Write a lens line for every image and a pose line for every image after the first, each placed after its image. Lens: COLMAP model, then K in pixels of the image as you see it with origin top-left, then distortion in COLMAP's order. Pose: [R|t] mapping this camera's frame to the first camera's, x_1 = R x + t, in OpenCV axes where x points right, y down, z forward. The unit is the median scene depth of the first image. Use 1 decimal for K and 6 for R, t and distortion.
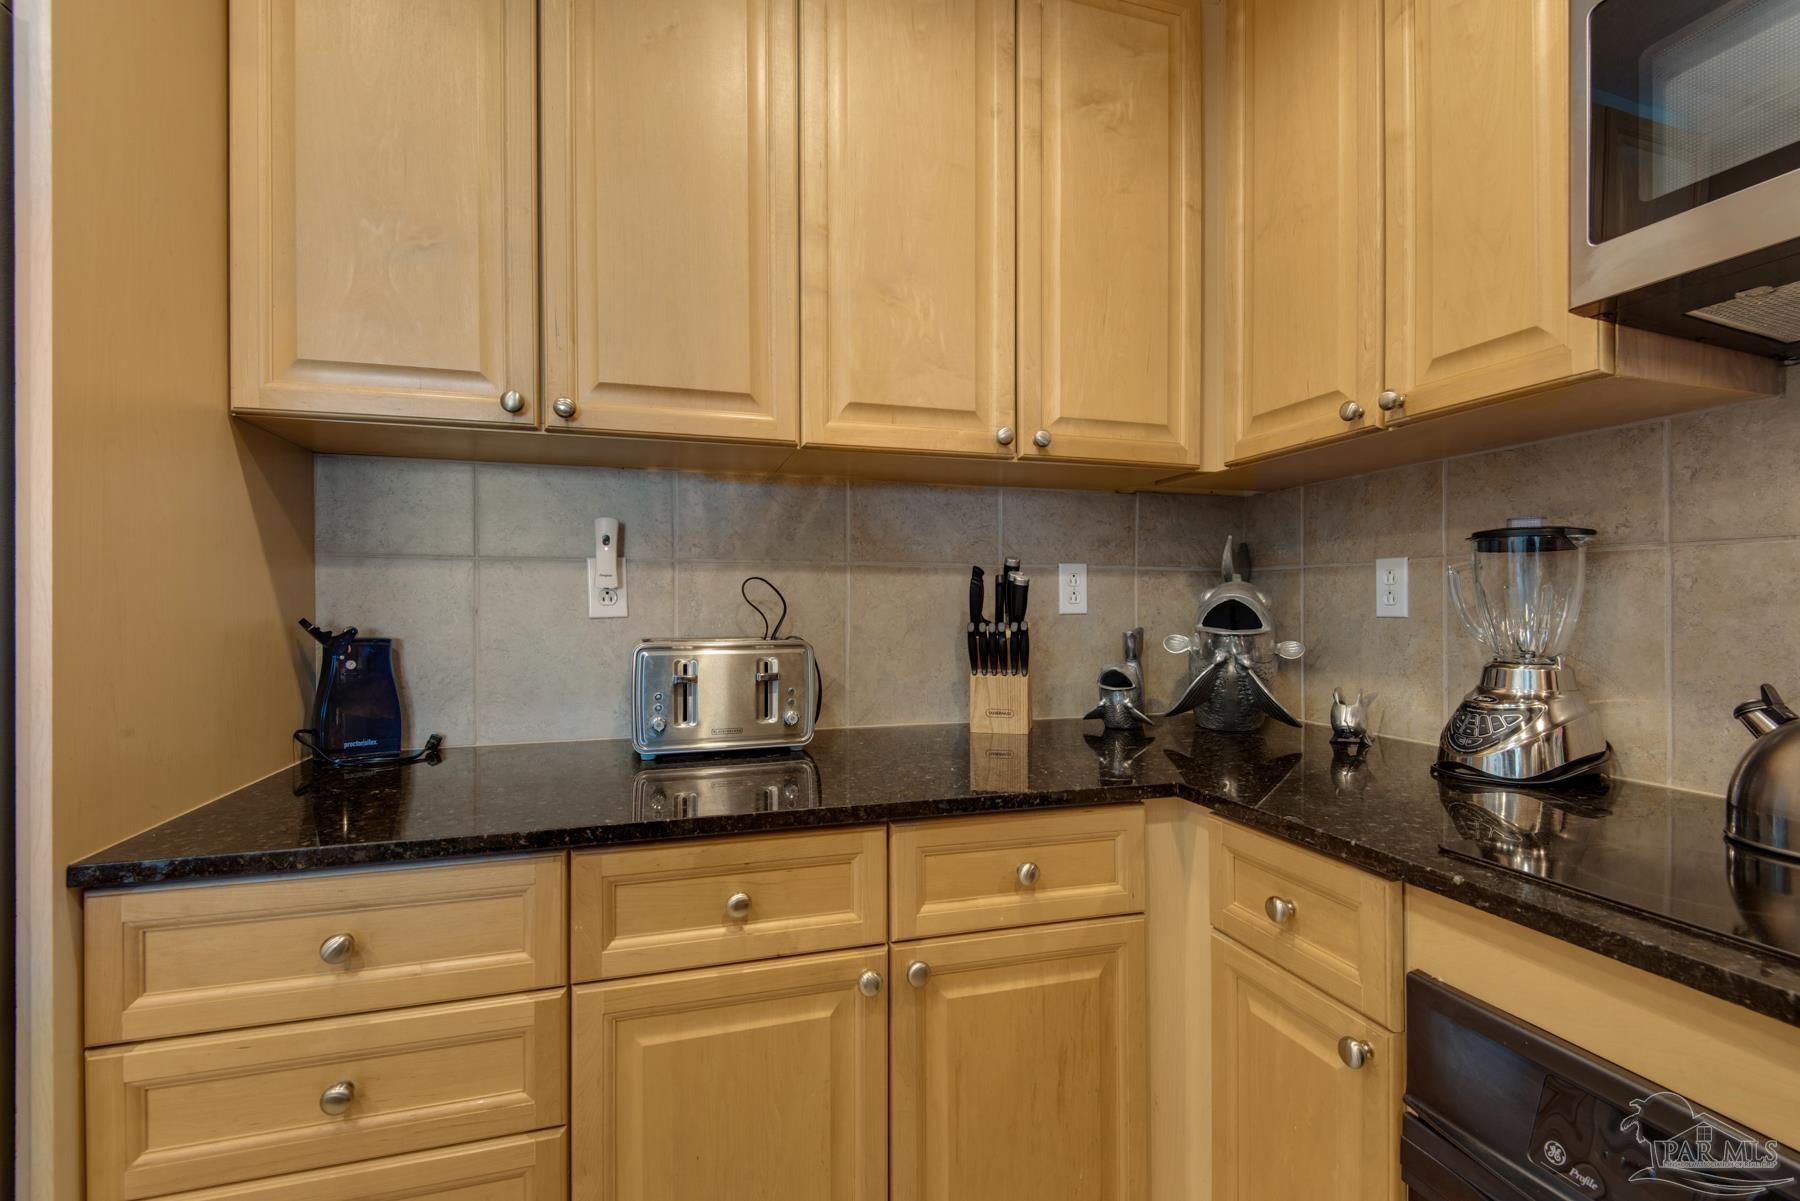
lens RADIAL K [[768.9, 0, 917.7], [0, 768.9, 609.6], [0, 0, 1]] dist [-0.009859, -0.003330]
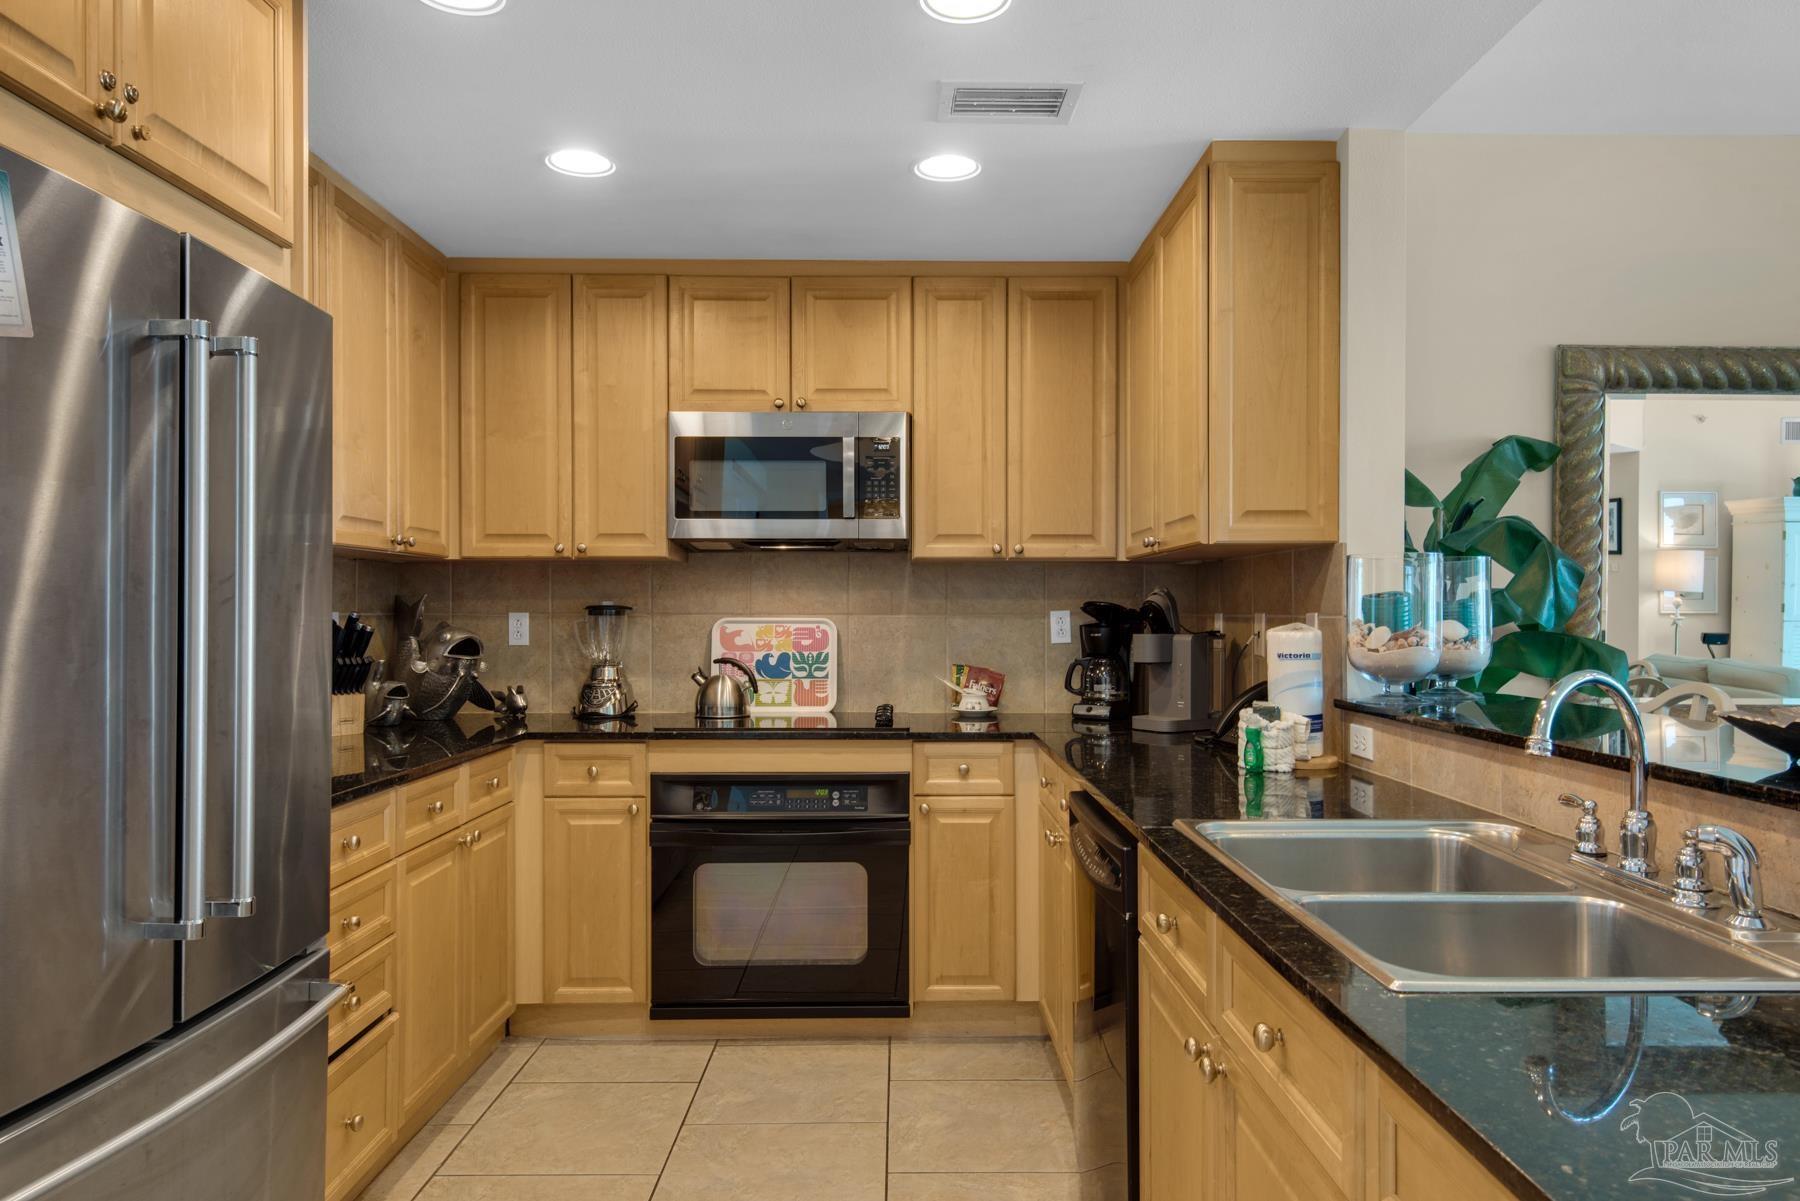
lens RADIAL K [[1158.0, 0, 897.4], [0, 1158.0, 604.3], [0, 0, 1]] dist [0.045947, -0.009734]
pose [[0.281026, 0.002252, 0.959697, -2.207331], [0.005667, 0.999976, -0.004006, -0.090934], [-0.959683, 0.006564, 0.281007, -0.762719]]
